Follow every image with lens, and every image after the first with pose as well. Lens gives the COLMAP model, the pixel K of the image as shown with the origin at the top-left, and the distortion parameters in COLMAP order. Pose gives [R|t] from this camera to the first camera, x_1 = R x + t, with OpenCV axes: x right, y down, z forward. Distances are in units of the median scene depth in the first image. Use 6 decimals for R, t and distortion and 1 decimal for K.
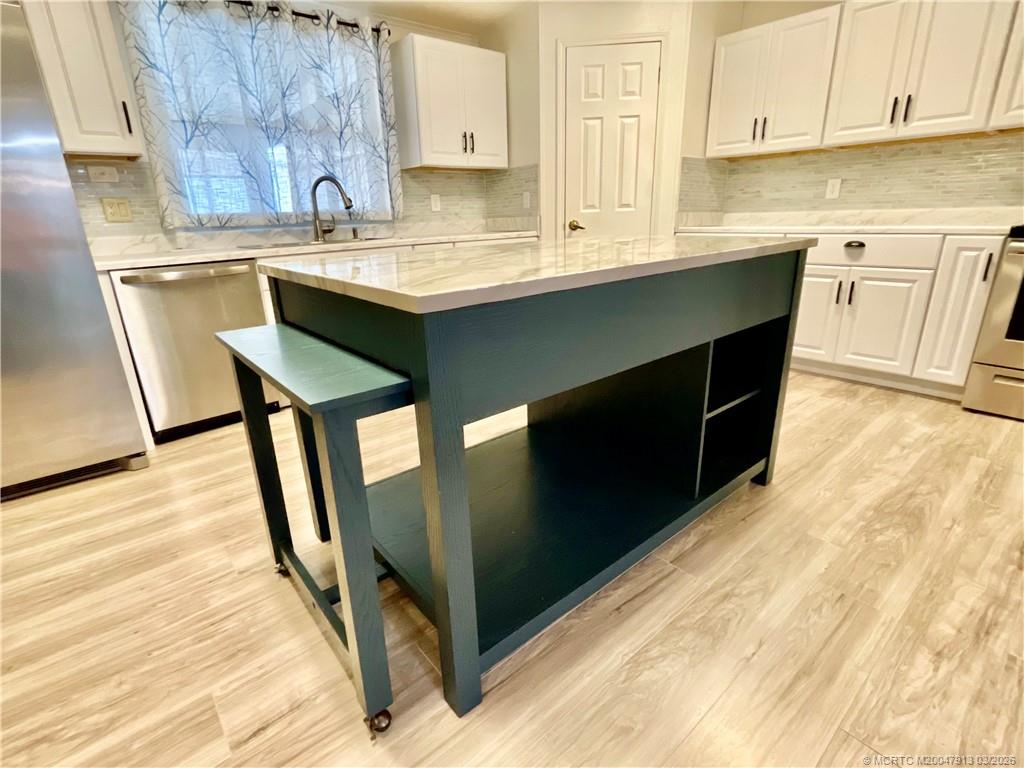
lens RADIAL K [[498.3, 0, 508.1], [0, 498.3, 382.7], [0, 0, 1]] dist [-0.000671, 0.000210]
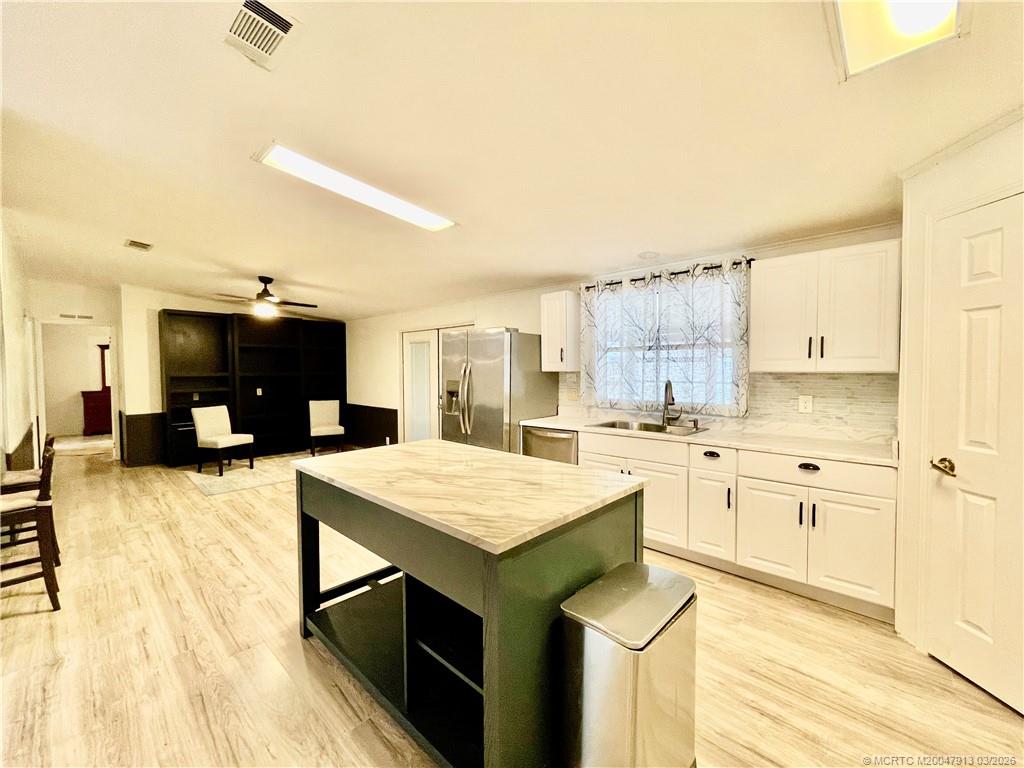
lens RADIAL K [[419.2, 0, 512.0], [0, 419.2, 384.0], [0, 0, 1]] dist [-0.001973, -0.000503]
pose [[0.121321, 0.069224, -0.990197, 0.713357], [-0.318845, 0.947417, 0.027167, -0.313684], [0.940010, 0.312423, 0.137013, 0.476471]]
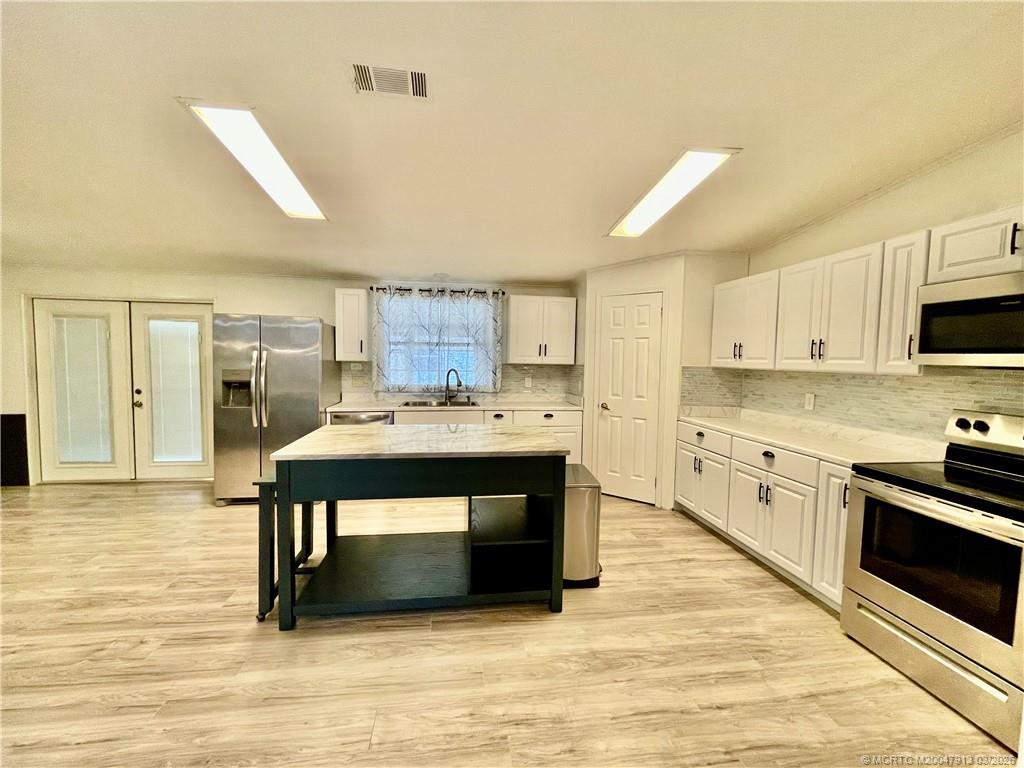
lens RADIAL K [[419.2, 0, 512.0], [0, 419.2, 384.0], [0, 0, 1]] dist [-0.001973, -0.000503]
pose [[0.849230, 0.078694, -0.522127, 0.649124], [-0.211508, 0.956733, -0.199816, -0.103112], [0.483811, 0.280124, 0.829130, -0.160247]]
